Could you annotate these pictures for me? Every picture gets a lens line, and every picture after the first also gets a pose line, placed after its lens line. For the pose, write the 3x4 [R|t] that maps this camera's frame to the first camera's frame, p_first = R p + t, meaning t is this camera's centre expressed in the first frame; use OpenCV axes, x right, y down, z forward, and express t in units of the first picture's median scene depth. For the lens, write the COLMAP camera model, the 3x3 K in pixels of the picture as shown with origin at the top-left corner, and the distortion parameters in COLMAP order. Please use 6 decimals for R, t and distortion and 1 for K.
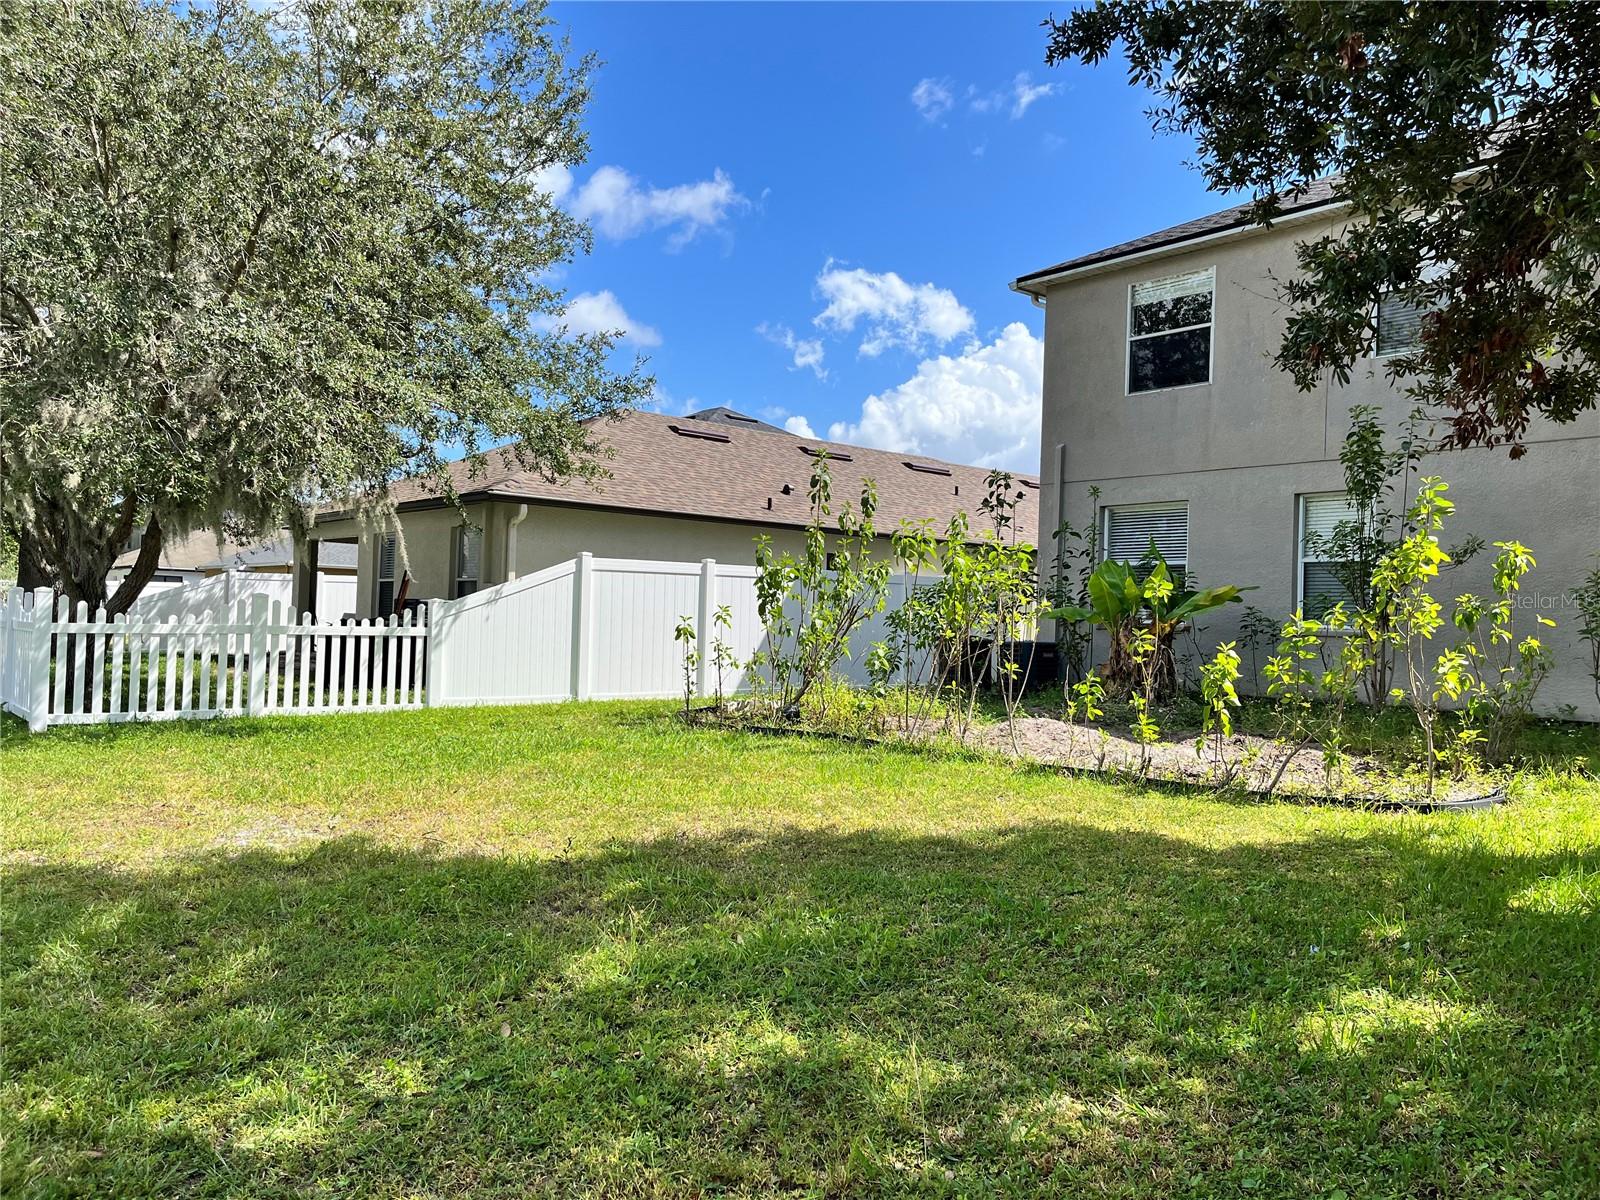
lens RADIAL K [[1209.1, 0, 796.9], [0, 1209.1, 593.6], [0, 0, 1]] dist [0.062395, -0.085766]
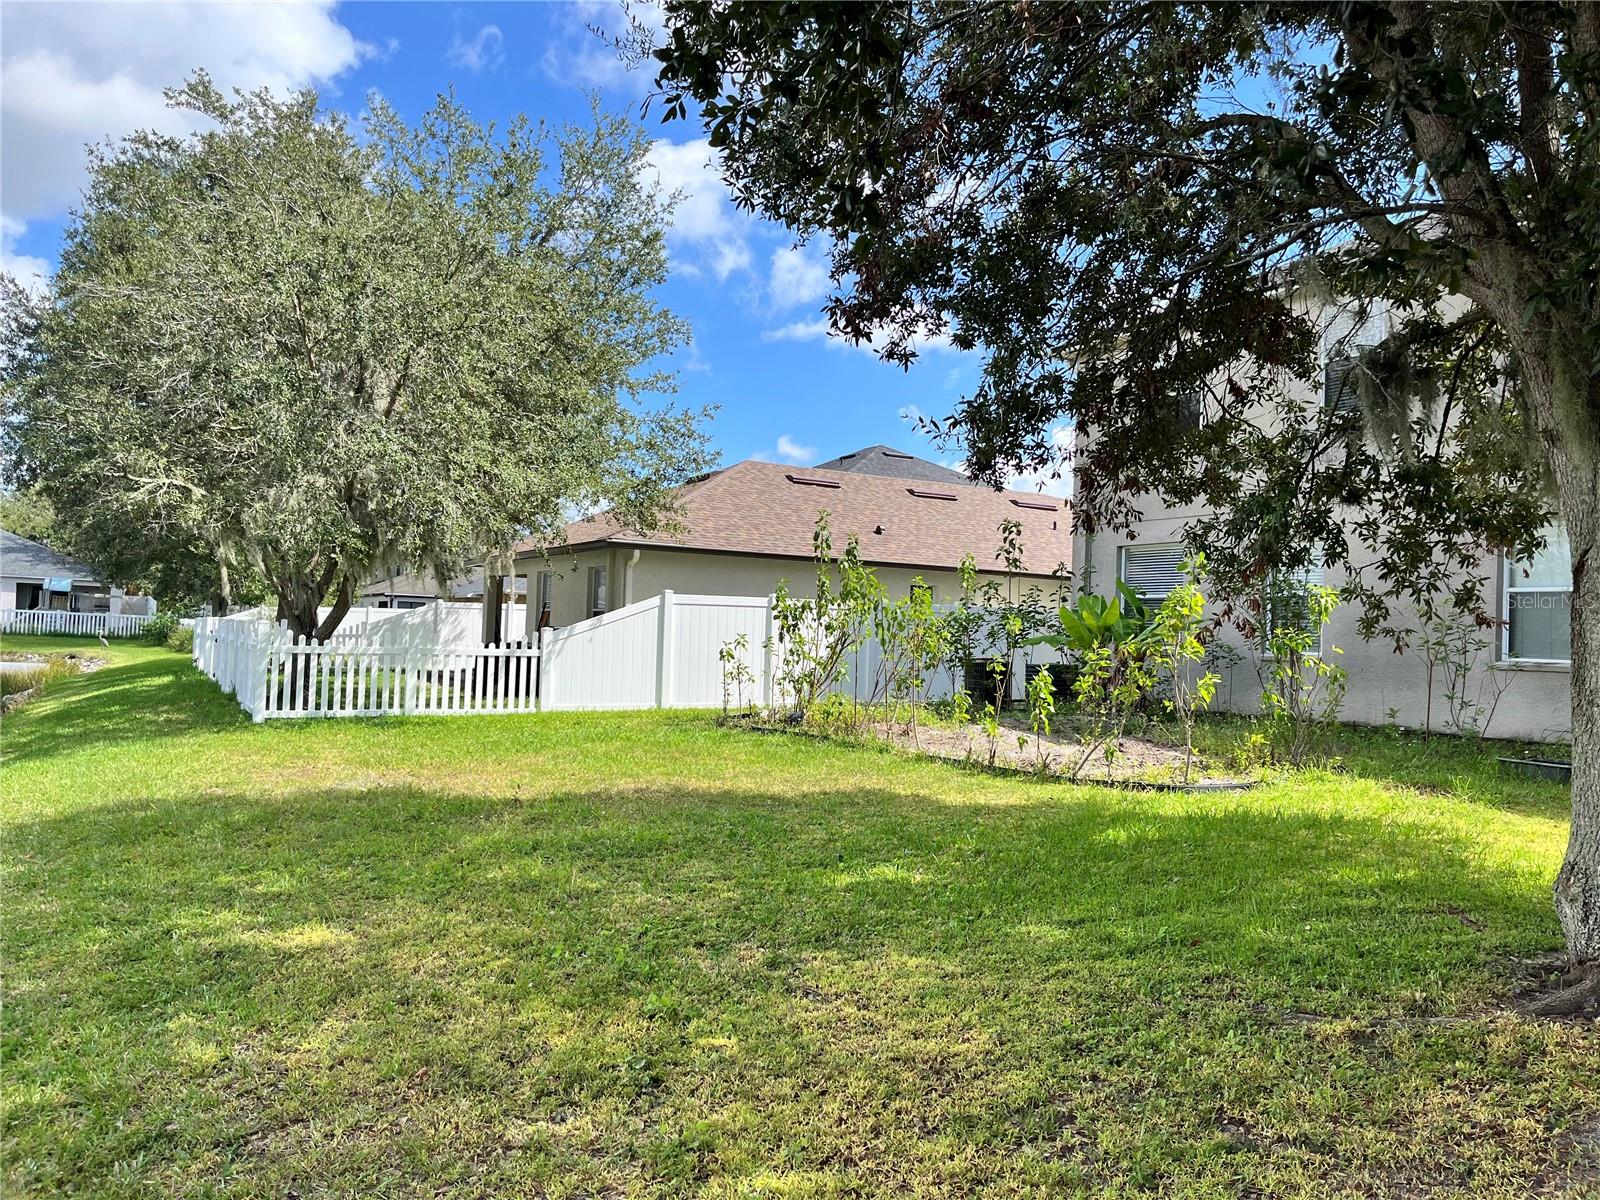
lens RADIAL K [[1209.1, 0, 808.7], [0, 1209.1, 601.9], [0, 0, 1]] dist [0.062395, -0.085766]
pose [[0.983718, -0.002282, -0.179702, 0.209462], [0.000263, 0.999937, -0.011257, -0.008540], [0.179717, 0.011026, 0.983657, -0.220751]]
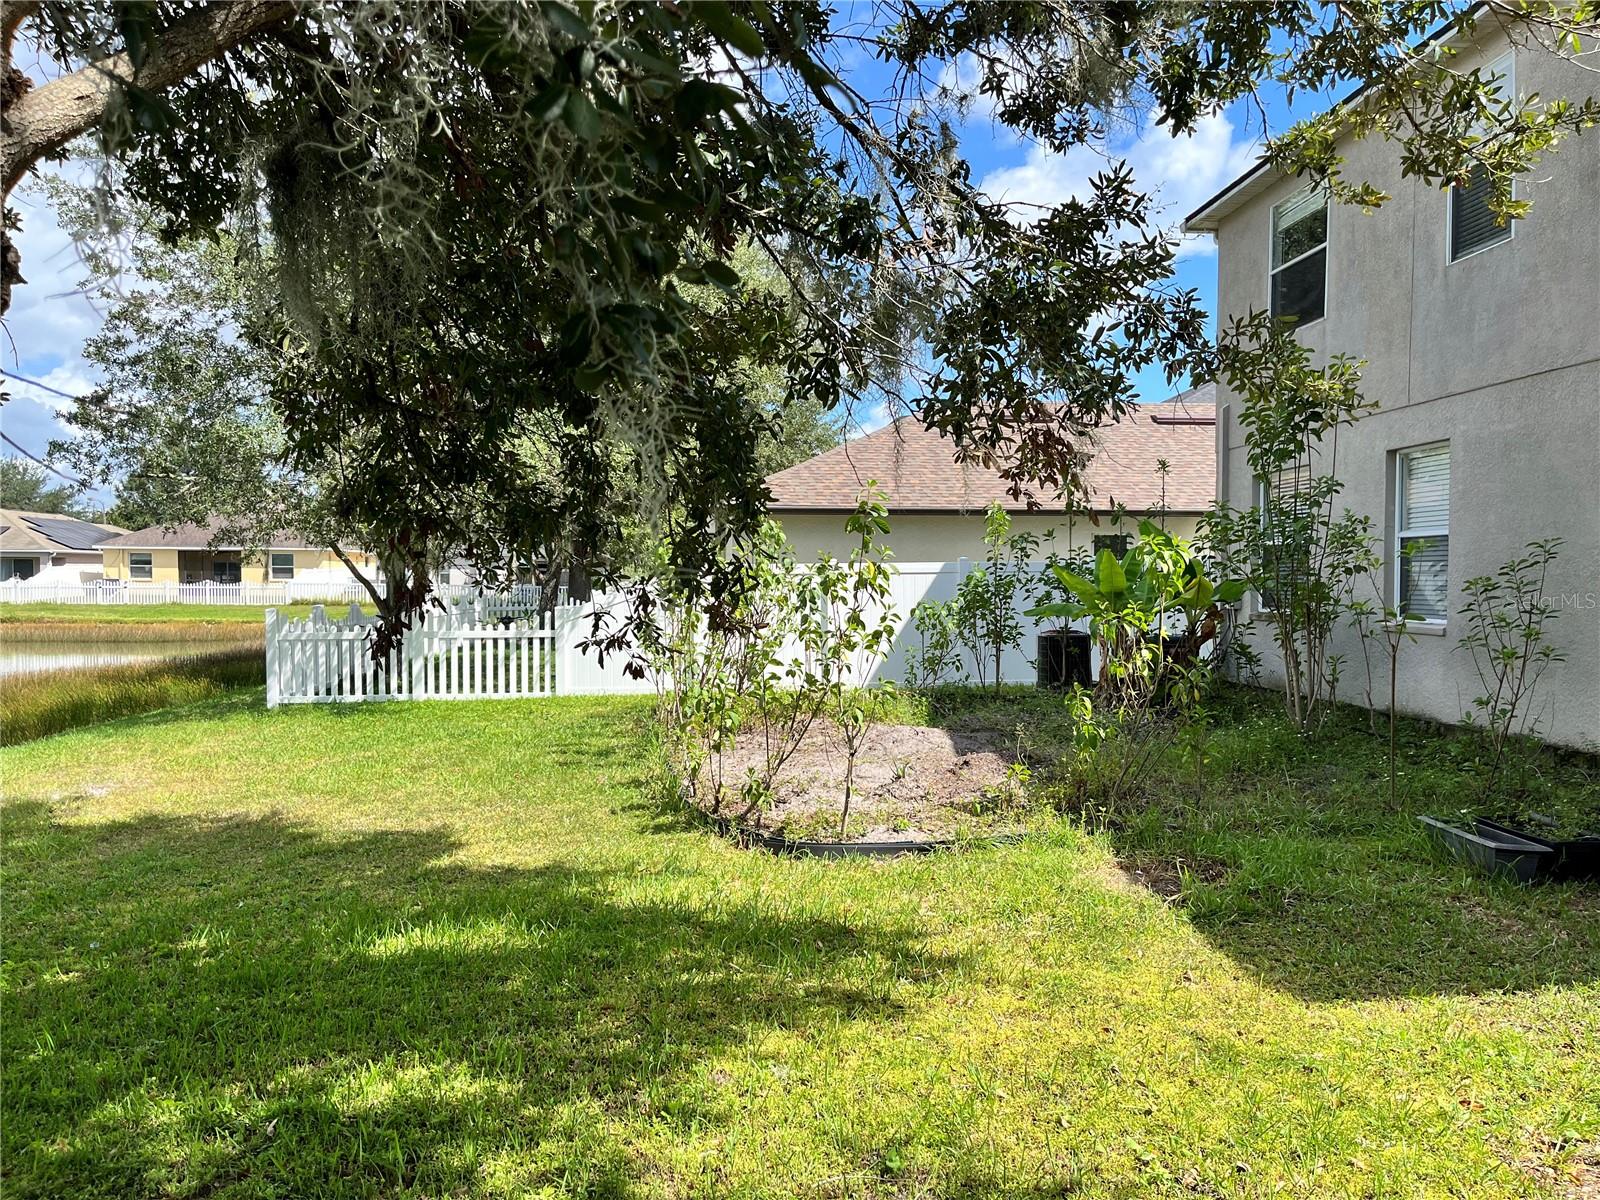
lens RADIAL K [[1209.1, 0, 808.5], [0, 1209.1, 619.1], [0, 0, 1]] dist [0.062395, -0.085766]
pose [[0.822455, -0.010682, -0.568730, 0.591969], [0.037173, 0.998696, 0.034999, -0.015910], [0.567615, -0.049927, 0.821779, 0.147911]]
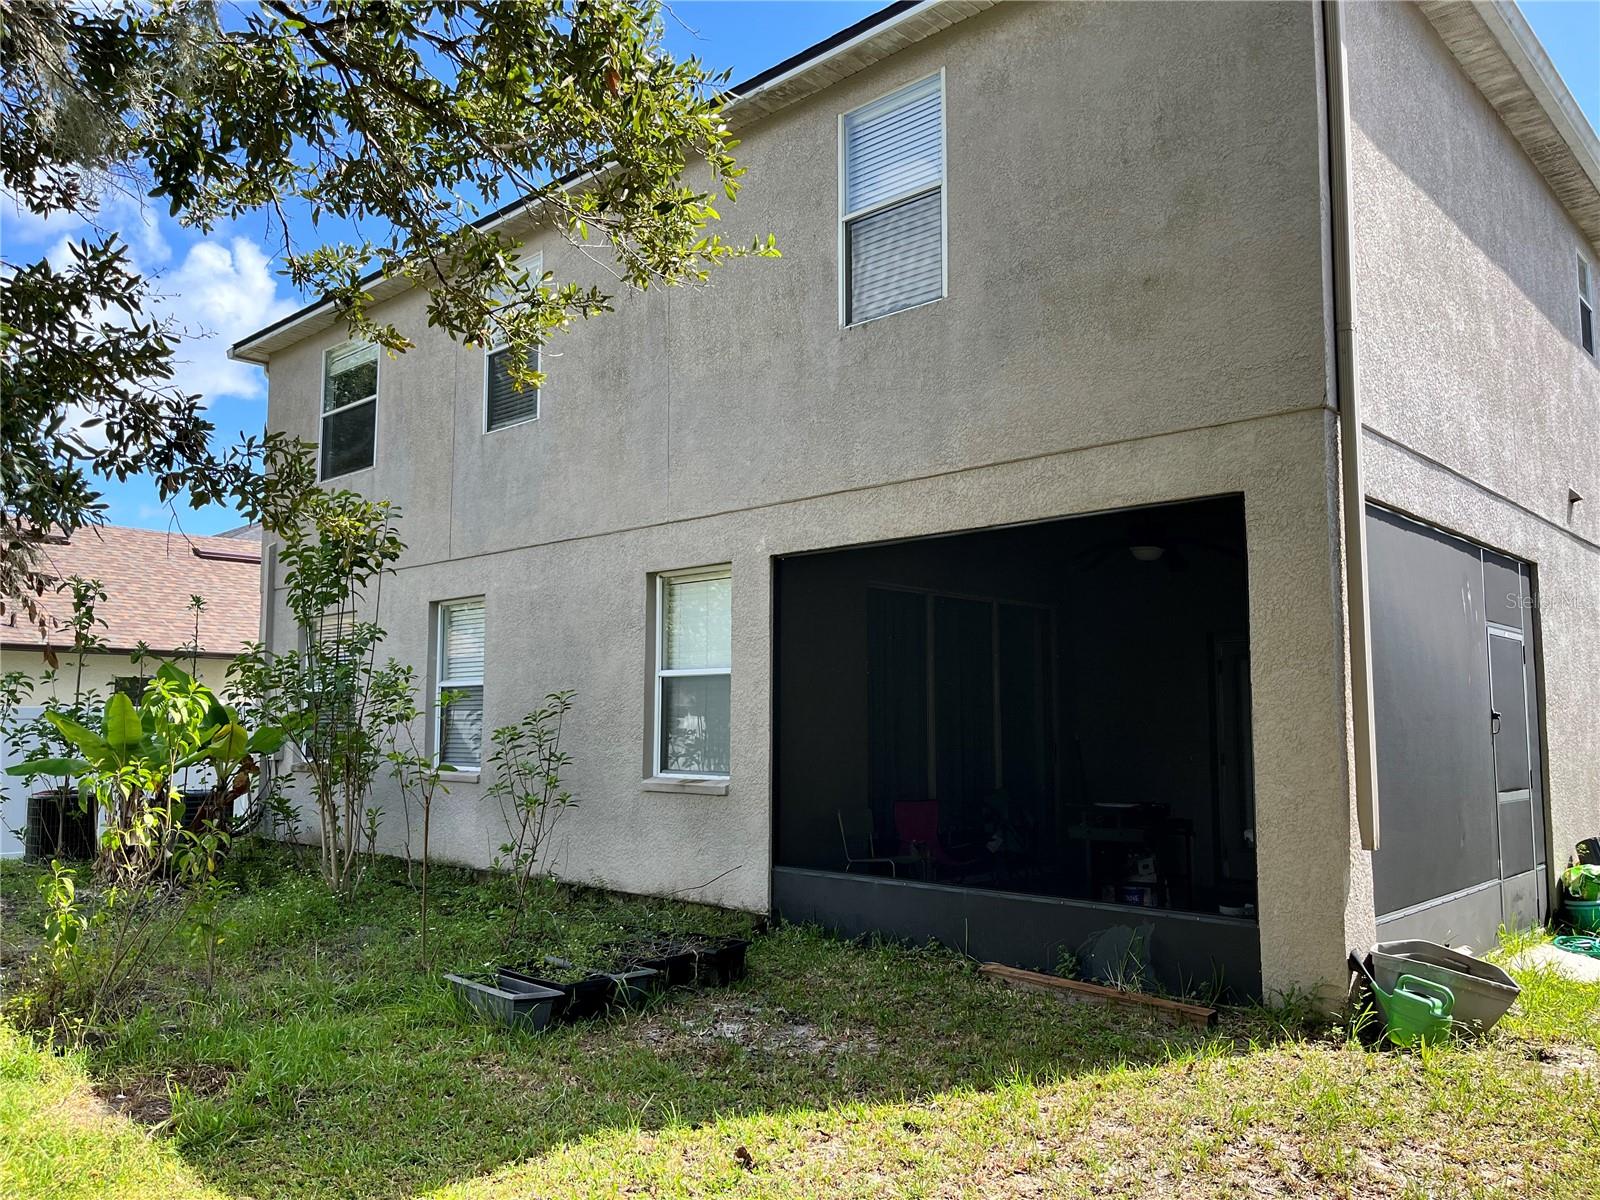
lens RADIAL K [[1209.1, 0, 797.3], [0, 1209.1, 598.6], [0, 0, 1]] dist [0.062395, -0.085766]
pose [[0.992019, -0.016610, 0.124988, 0.593022], [0.026285, 0.996749, -0.076167, -0.017475], [-0.123317, 0.078845, 0.989230, 0.188384]]
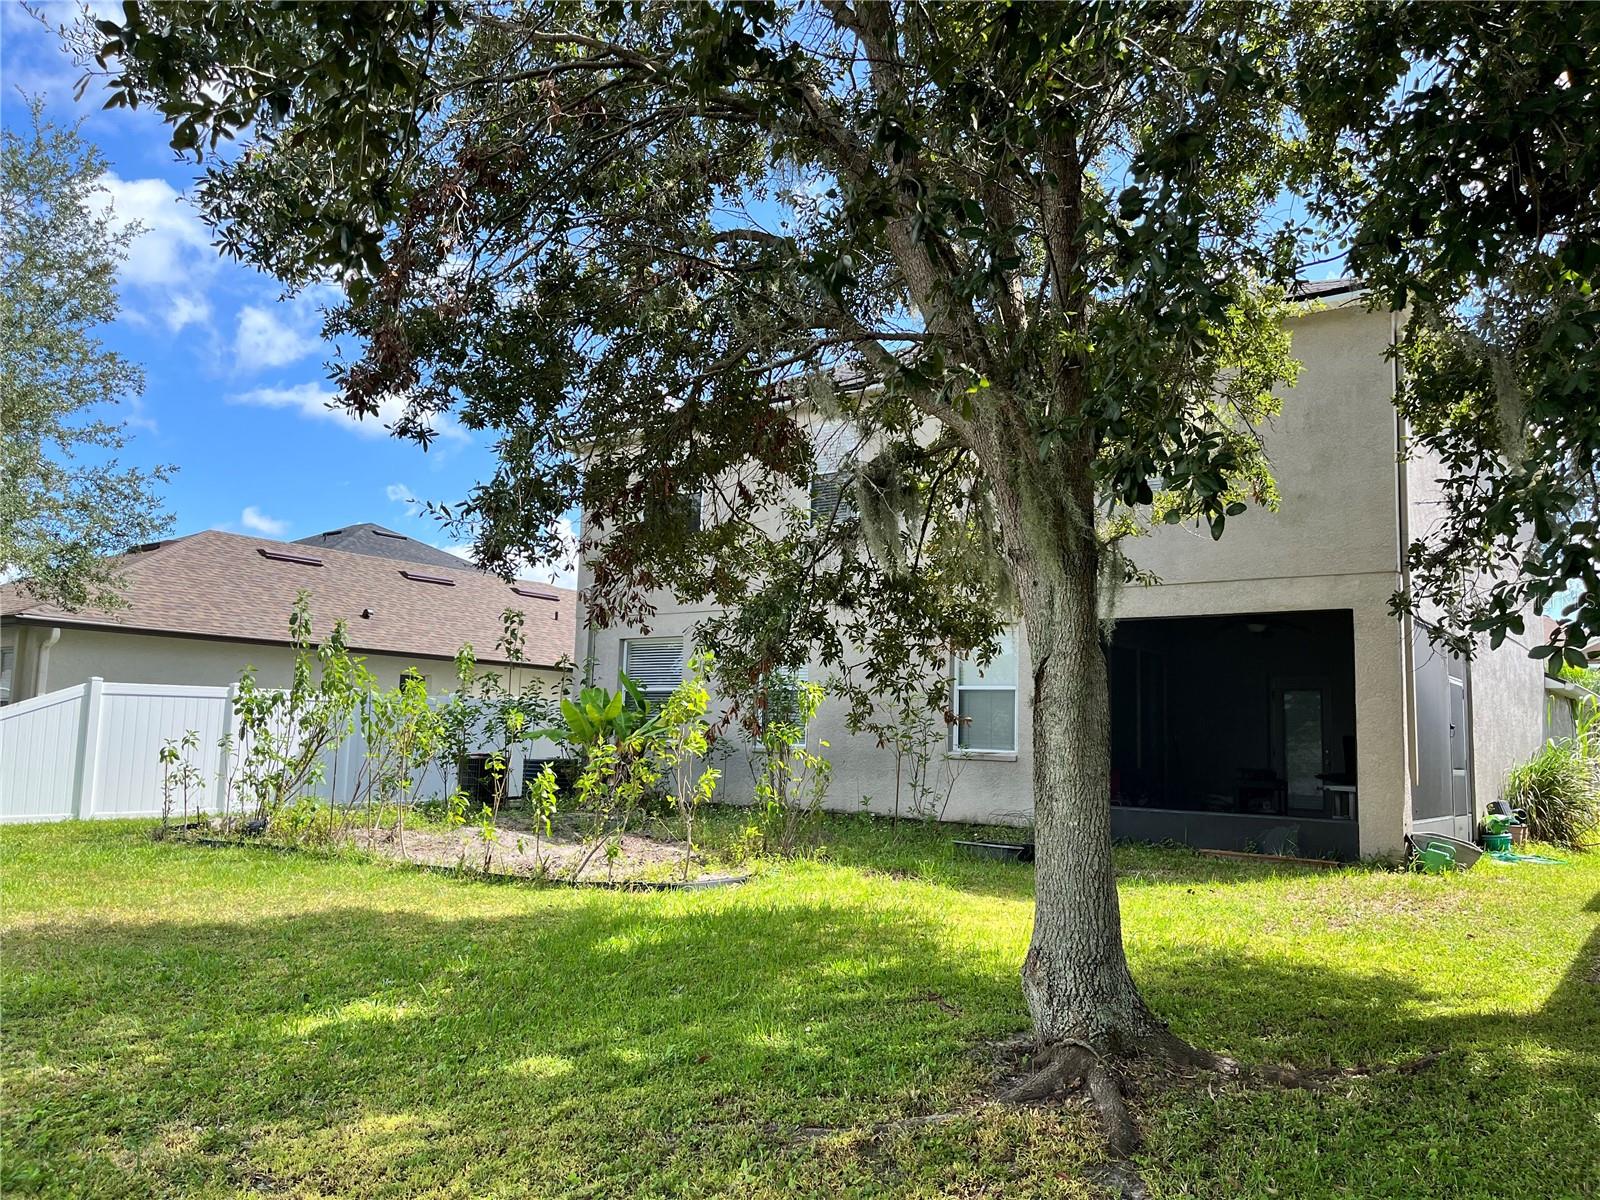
lens RADIAL K [[1209.1, 0, 801.2], [0, 1209.1, 592.5], [0, 0, 1]] dist [0.062395, -0.085766]
pose [[0.975132, 0.025083, 0.220201, 0.203073], [-0.004643, 0.995669, -0.092856, -0.012659], [-0.221576, 0.089524, 0.971025, -0.191035]]
